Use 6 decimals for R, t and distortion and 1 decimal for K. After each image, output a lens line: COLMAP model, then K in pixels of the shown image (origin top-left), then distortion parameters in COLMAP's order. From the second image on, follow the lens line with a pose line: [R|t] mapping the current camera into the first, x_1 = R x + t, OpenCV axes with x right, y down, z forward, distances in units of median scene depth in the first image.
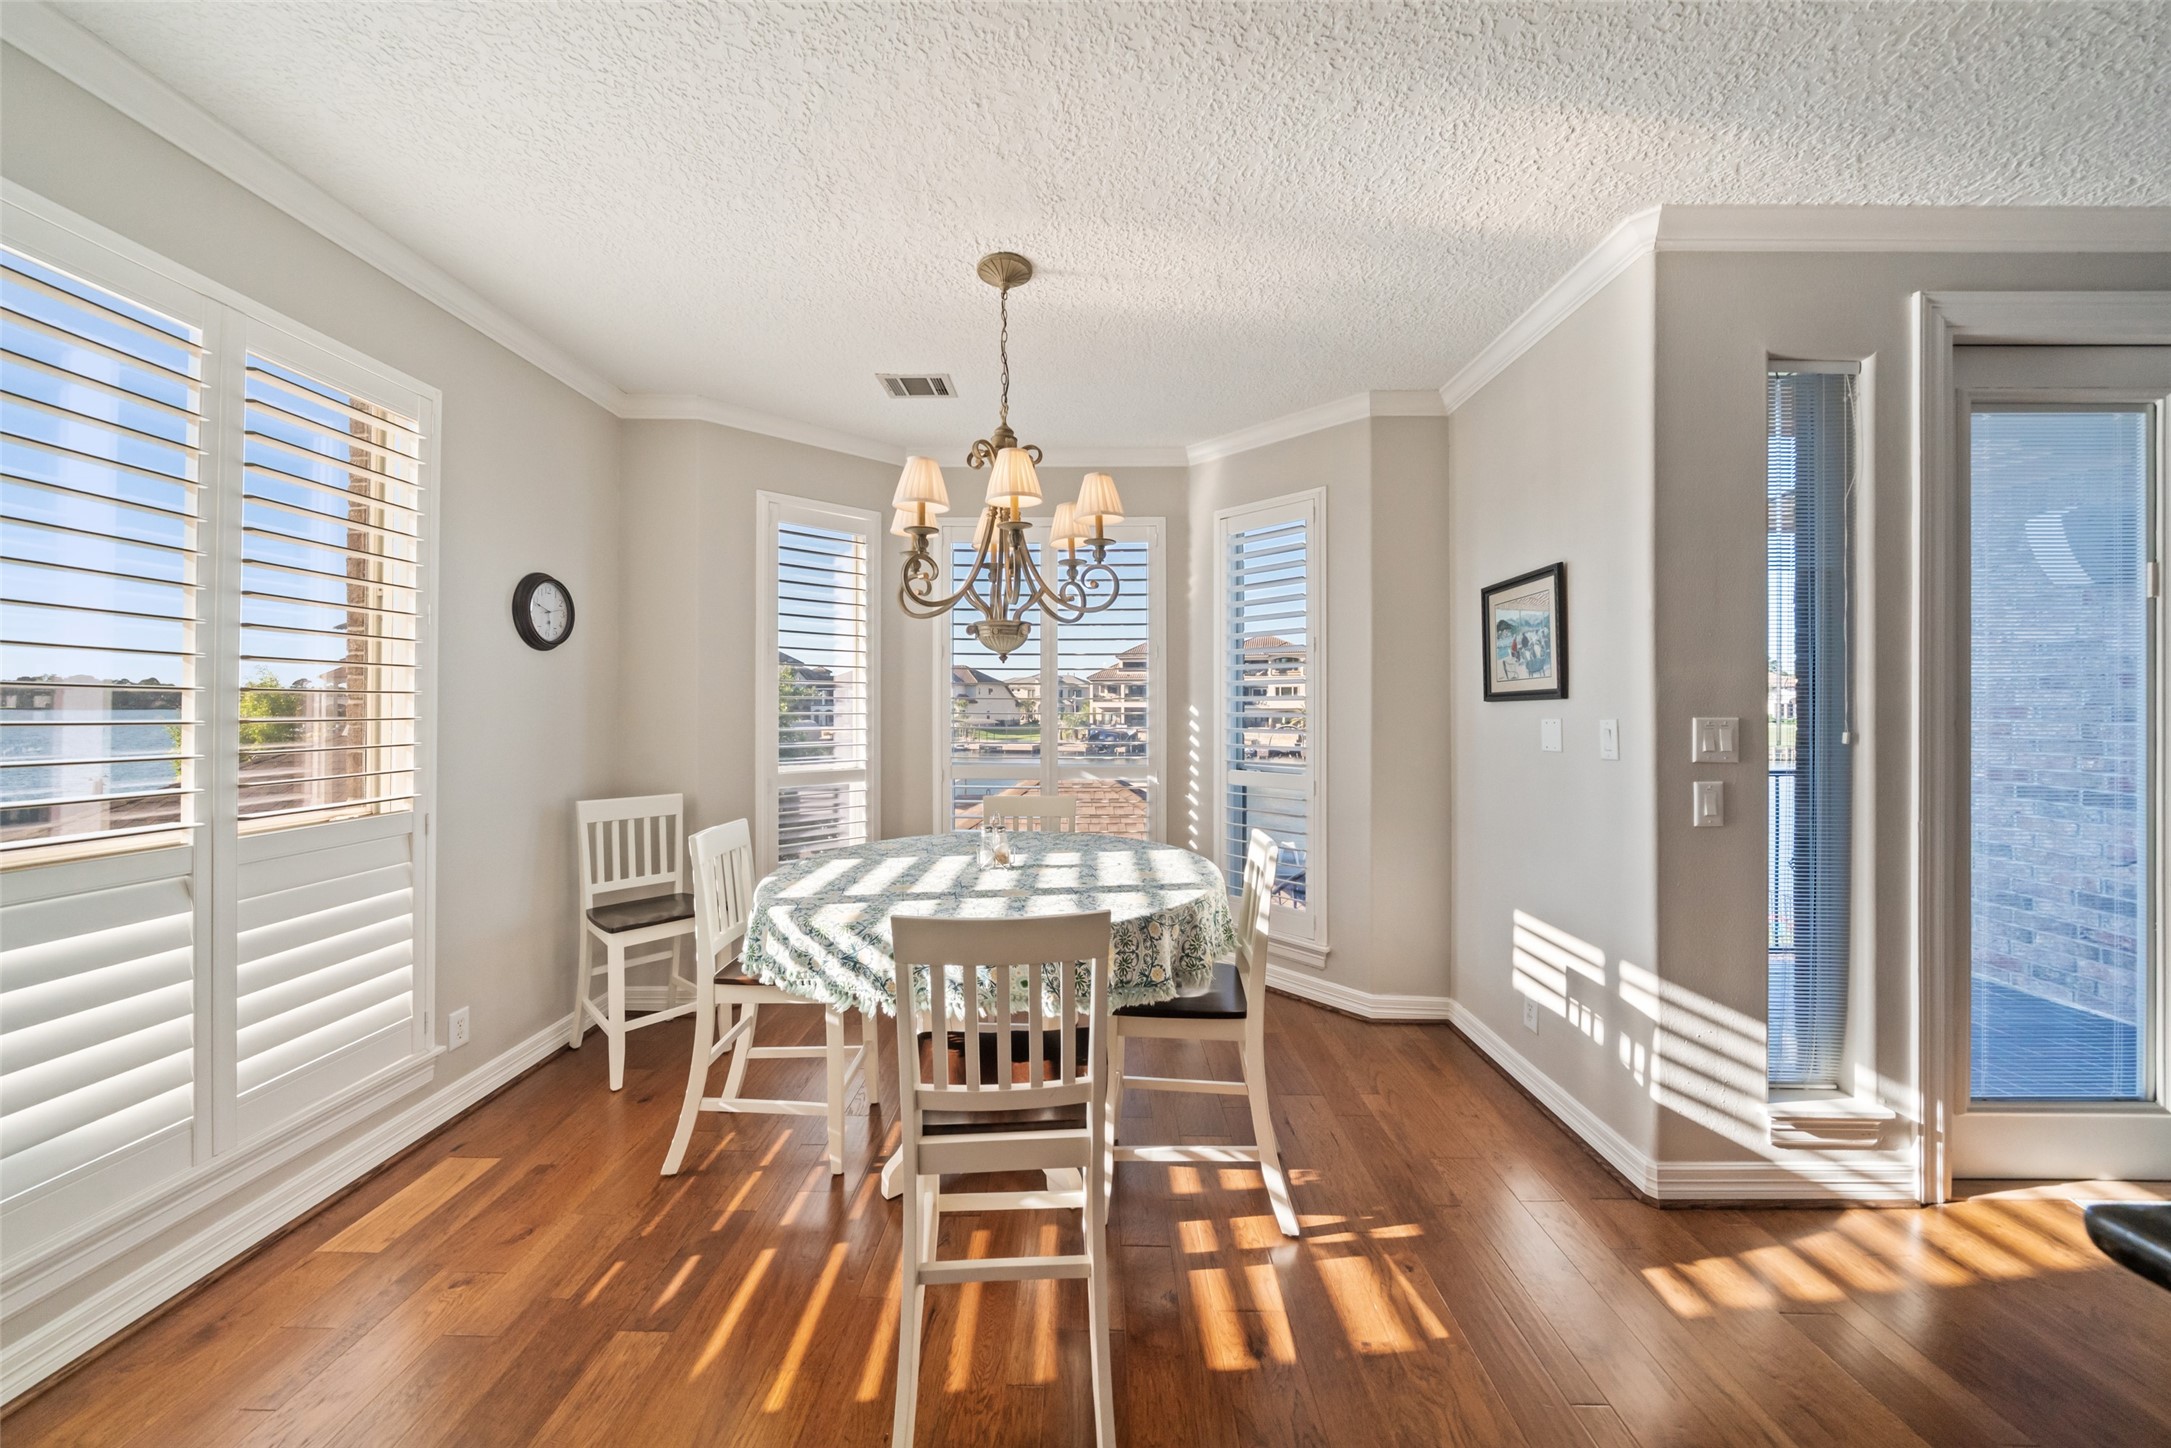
lens RADIAL K [[760.3, 0, 1086.8], [0, 760.3, 707.0], [0, 0, 1]] dist [-0.002925, 0.000135]
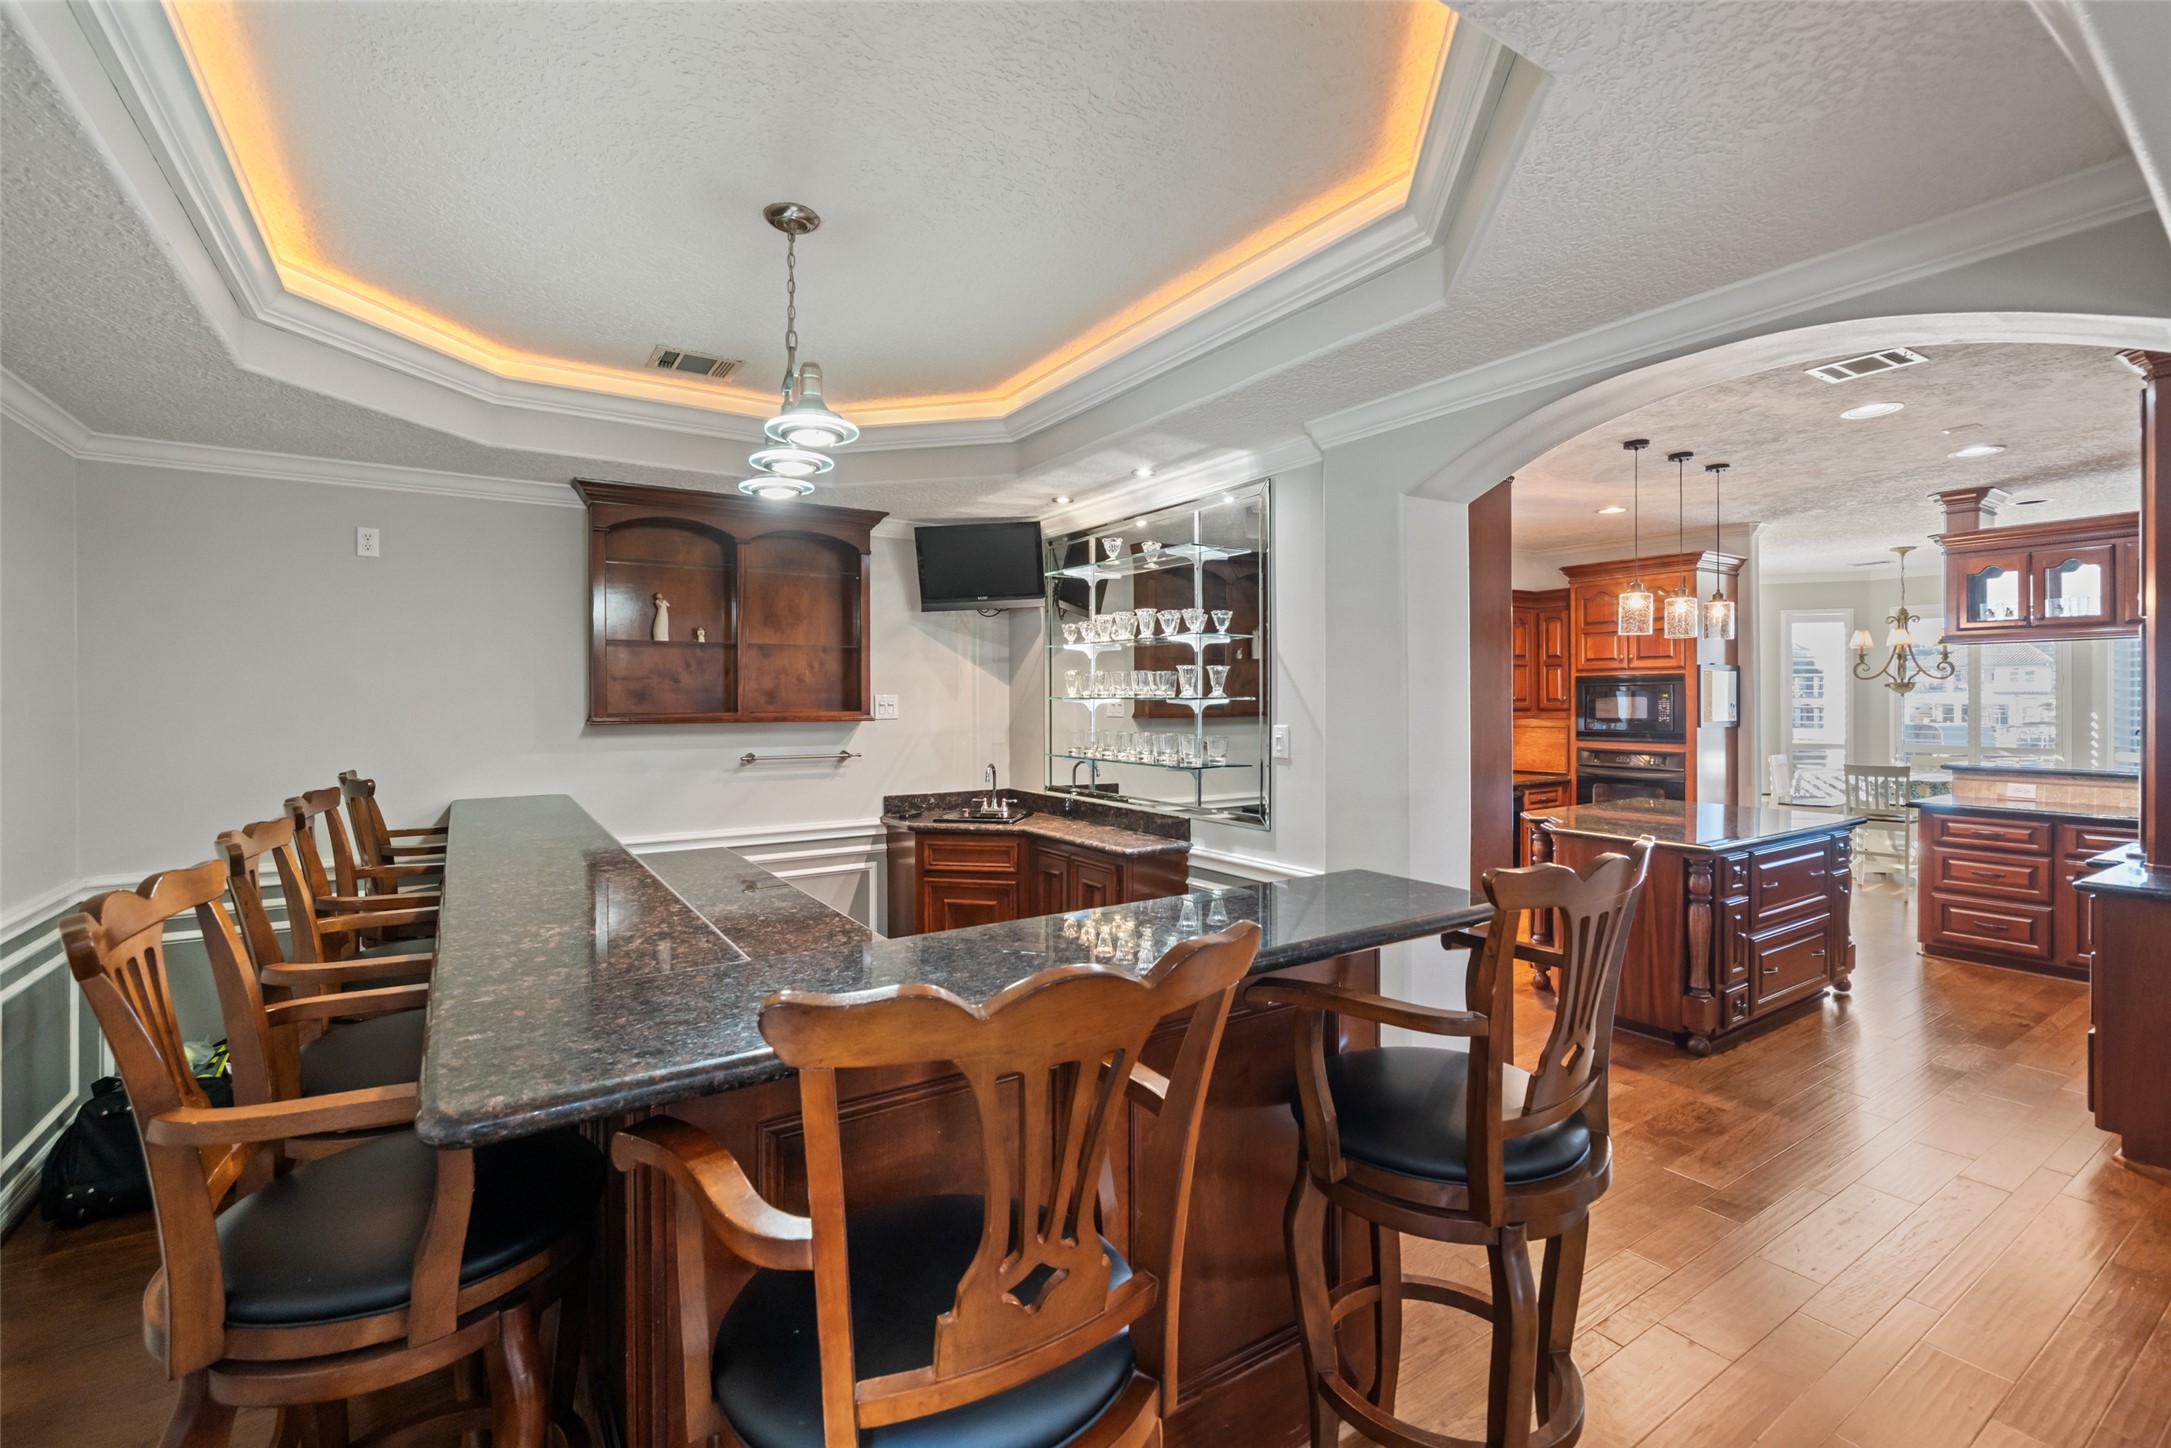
lens RADIAL K [[949.3, 0, 1088.6], [0, 949.3, 701.1], [0, 0, 1]] dist [0.000292, 0.000089]
pose [[0.562505, -0.001420, -0.826793, 0.624975], [0.000674, 0.999999, -0.001259, -0.025265], [0.826794, 0.000150, 0.562505, -1.943349]]
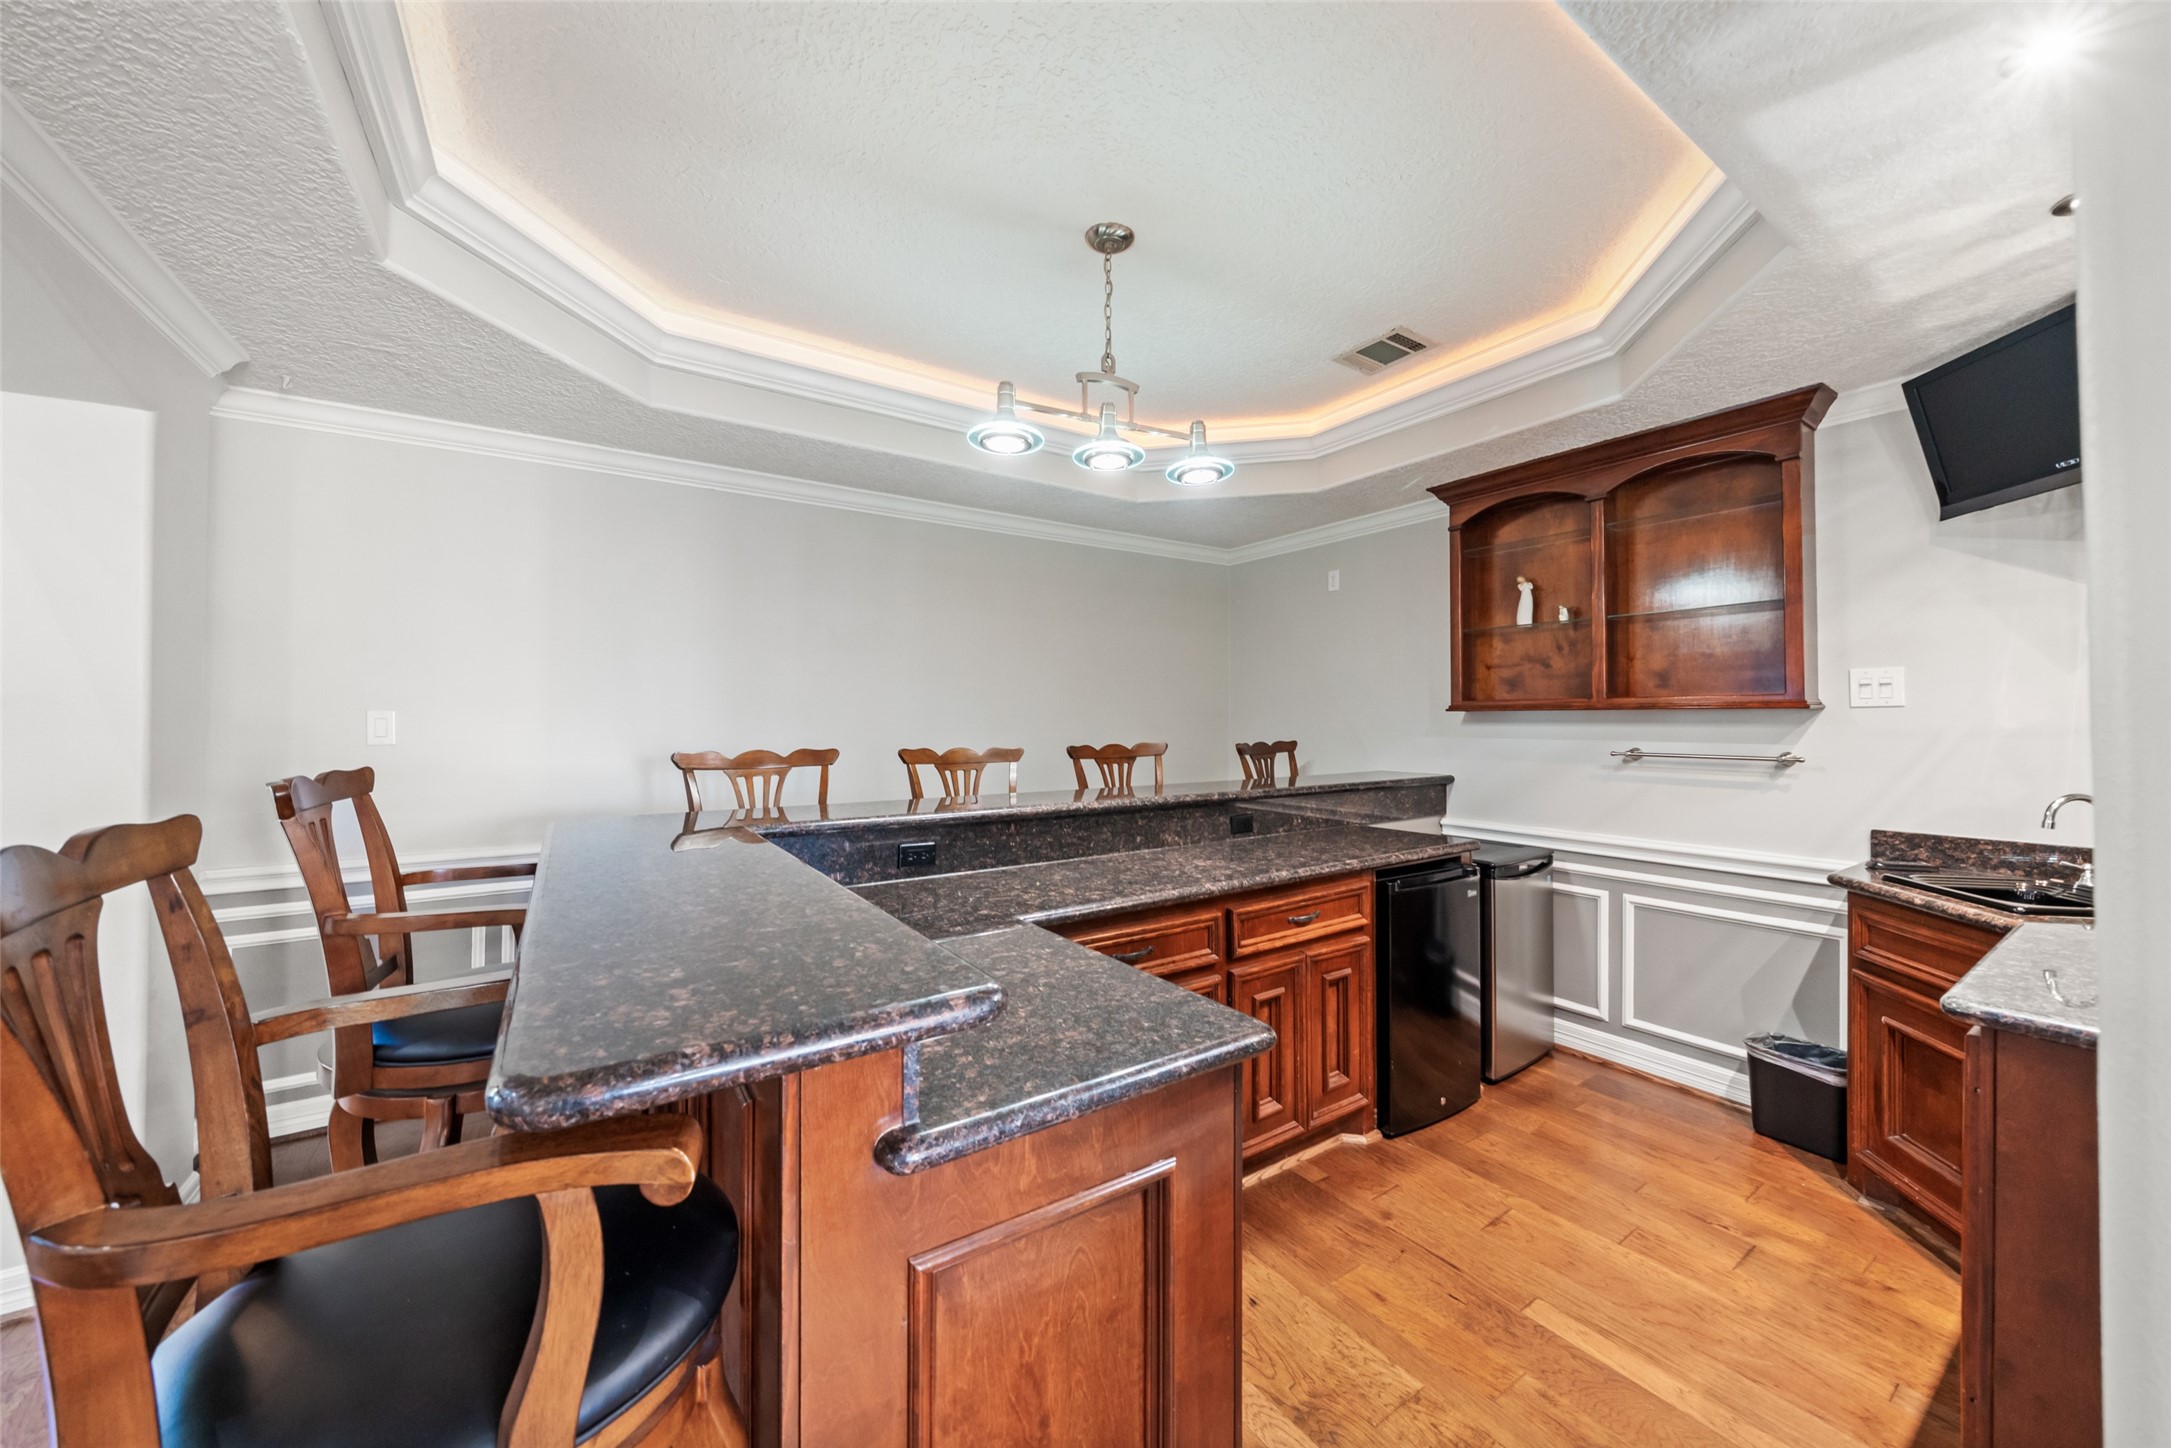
lens RADIAL K [[760.3, 0, 1082.3], [0, 760.3, 718.8], [0, 0, 1]] dist [-0.002925, 0.000135]
pose [[-0.817664, 0.002392, -0.575691, 0.330648], [0.000246, 0.999993, 0.003805, 0.004370], [0.575696, 0.002970, -0.817658, -1.320332]]
